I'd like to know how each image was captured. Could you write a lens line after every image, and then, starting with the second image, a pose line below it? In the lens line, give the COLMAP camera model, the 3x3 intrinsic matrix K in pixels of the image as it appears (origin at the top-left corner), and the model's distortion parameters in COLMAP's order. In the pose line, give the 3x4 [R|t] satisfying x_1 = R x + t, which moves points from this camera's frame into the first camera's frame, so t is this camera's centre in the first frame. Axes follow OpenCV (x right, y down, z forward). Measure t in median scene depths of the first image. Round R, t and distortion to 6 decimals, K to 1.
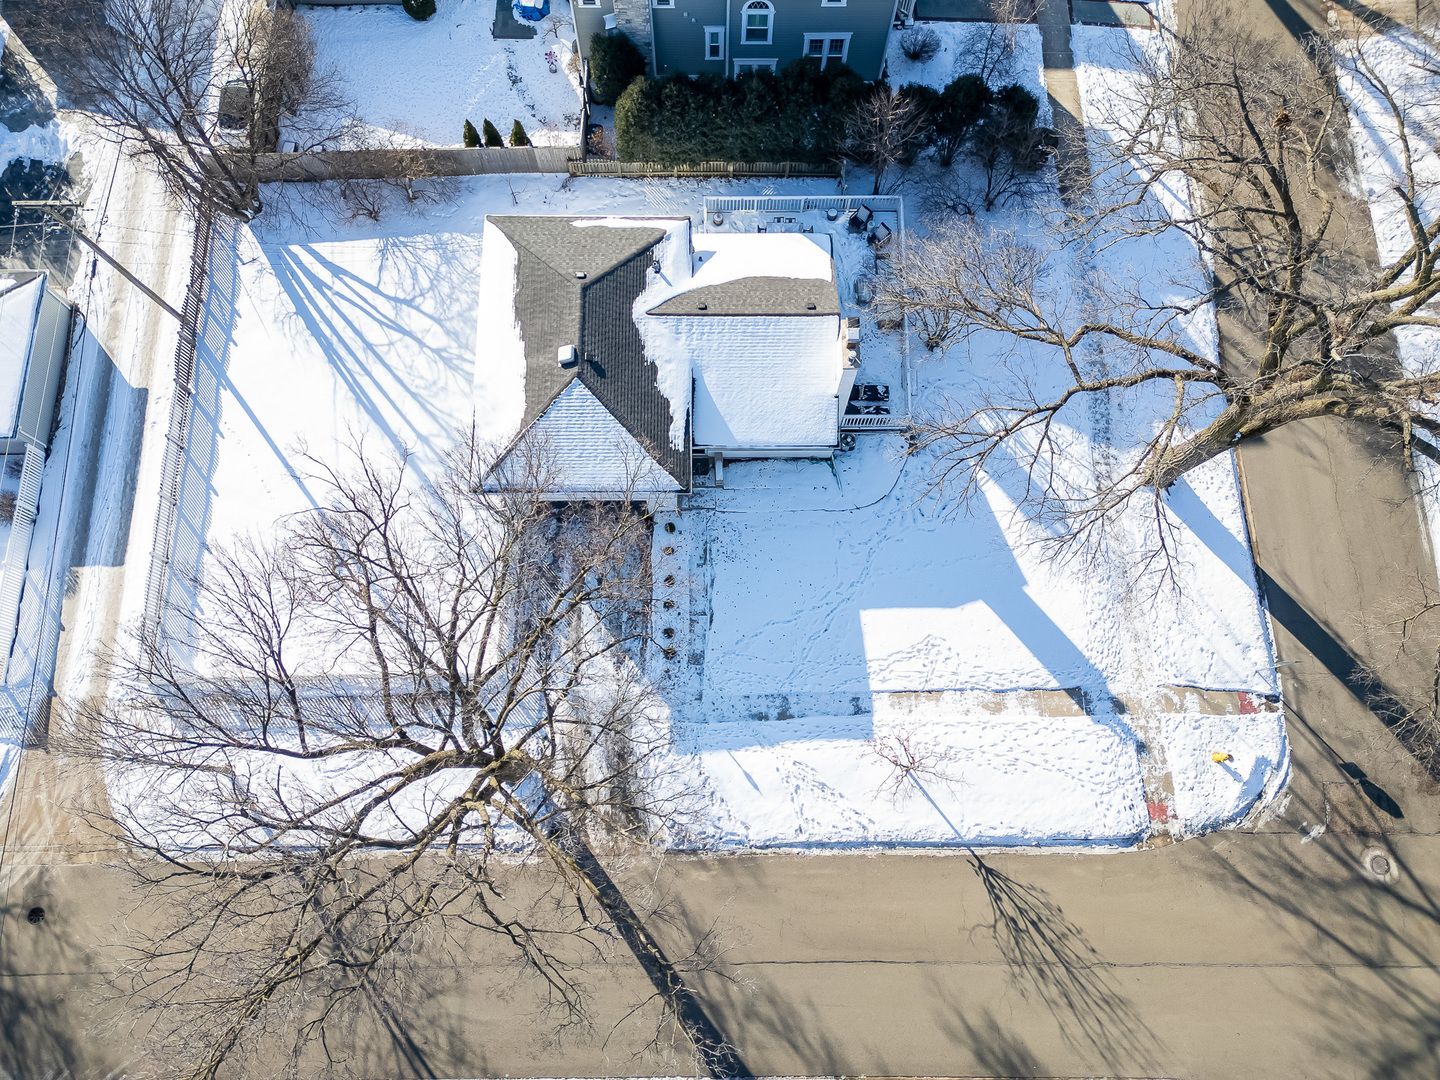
lens RADIAL K [[1004.1, 0, 720.0], [0, 1004.1, 540.0], [0, 0, 1]] dist [0.072878, -0.063671]
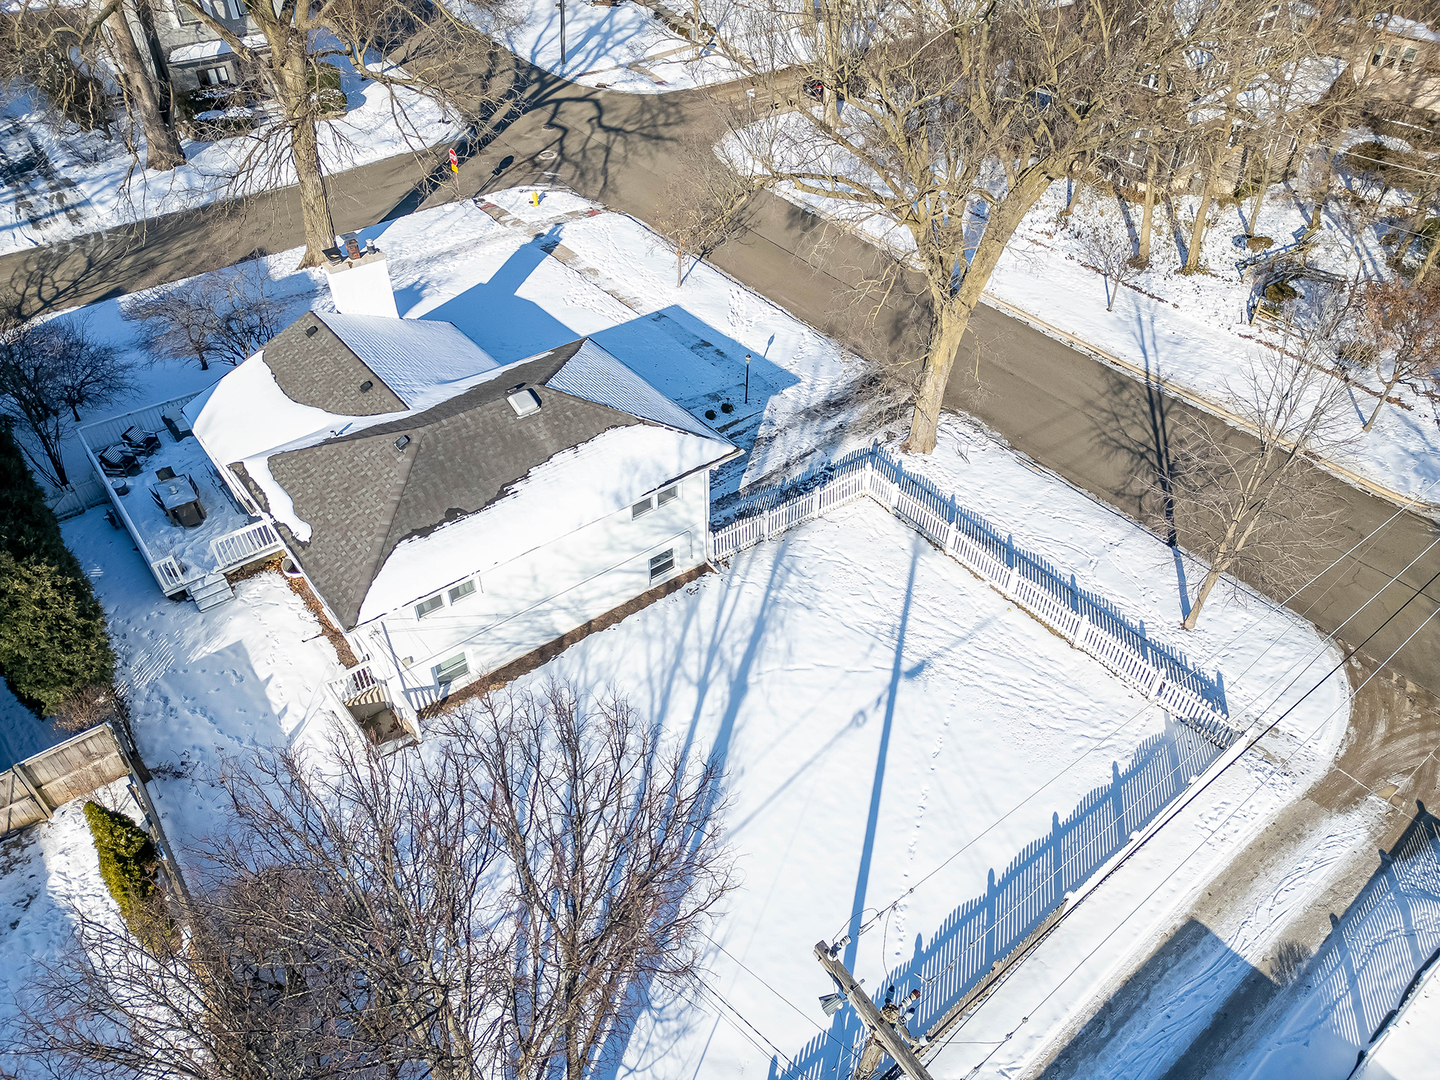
lens RADIAL K [[1004.1, 0, 720.0], [0, 1004.1, 540.0], [0, 0, 1]] dist [0.072878, -0.063671]
pose [[-0.611290, -0.522880, 0.594071, -0.679371], [0.758189, -0.171730, 0.629014, -0.514567], [-0.226879, 0.834928, 0.501419, 0.627345]]
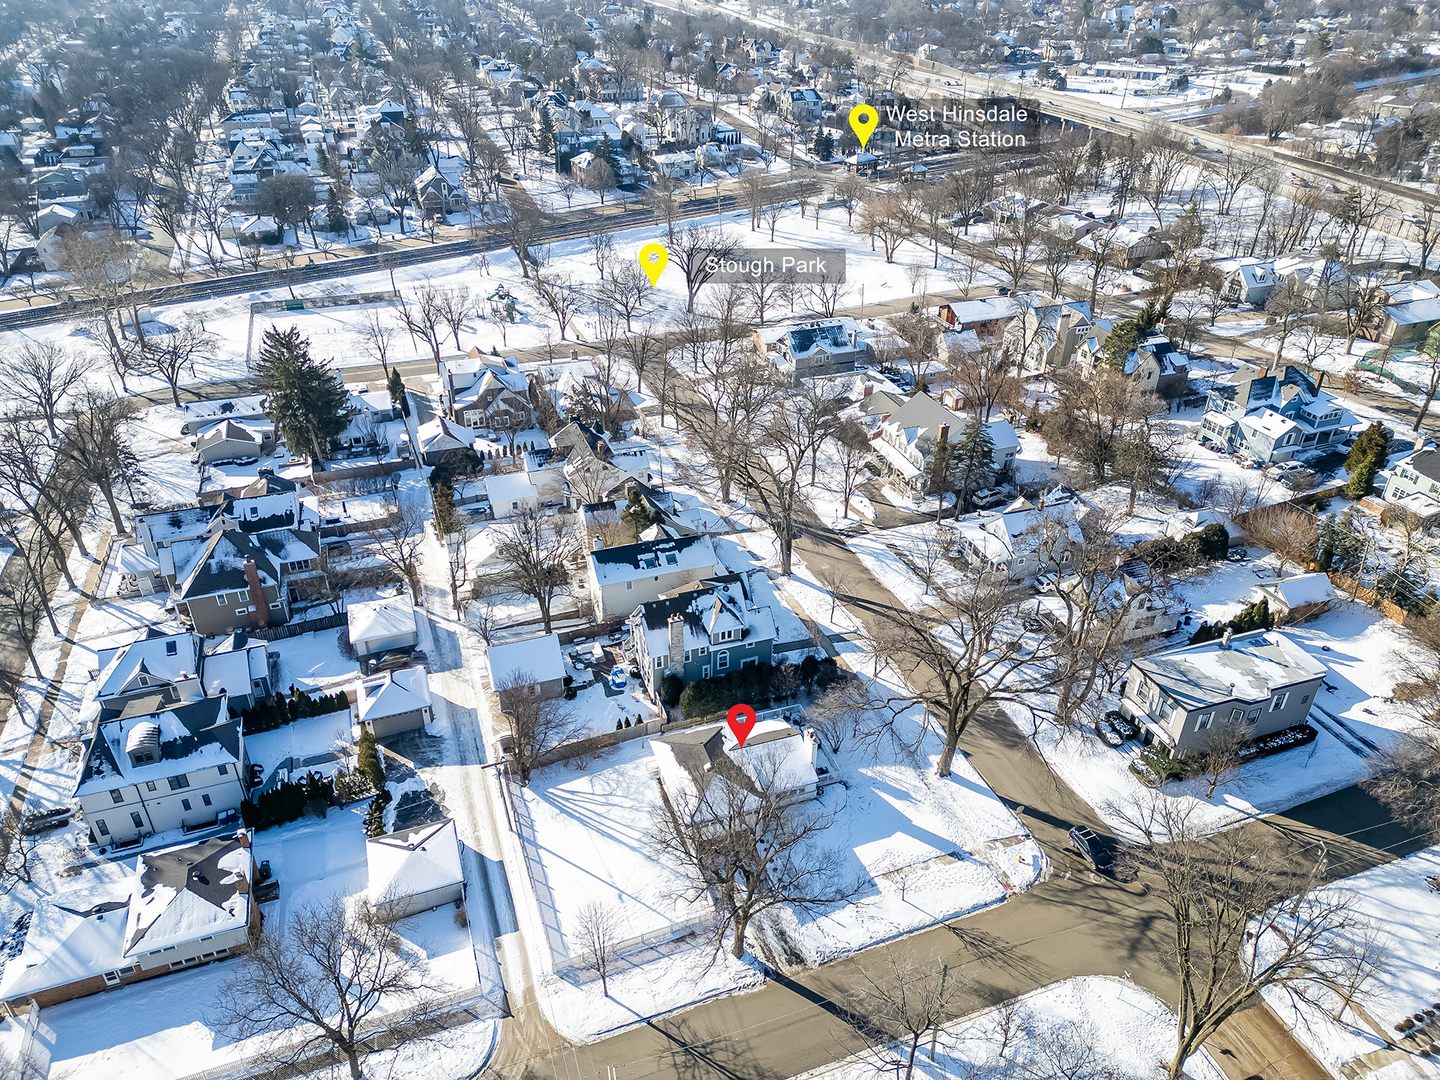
lens RADIAL K [[1004.1, 0, 720.0], [0, 1004.1, 540.0], [0, 0, 1]] dist [0.072878, -0.063671]
pose [[0.943666, -0.172065, 0.282644, -0.673870], [0.317033, 0.714804, -0.623334, 0.901433], [-0.094781, 0.677827, 0.729087, -1.106140]]
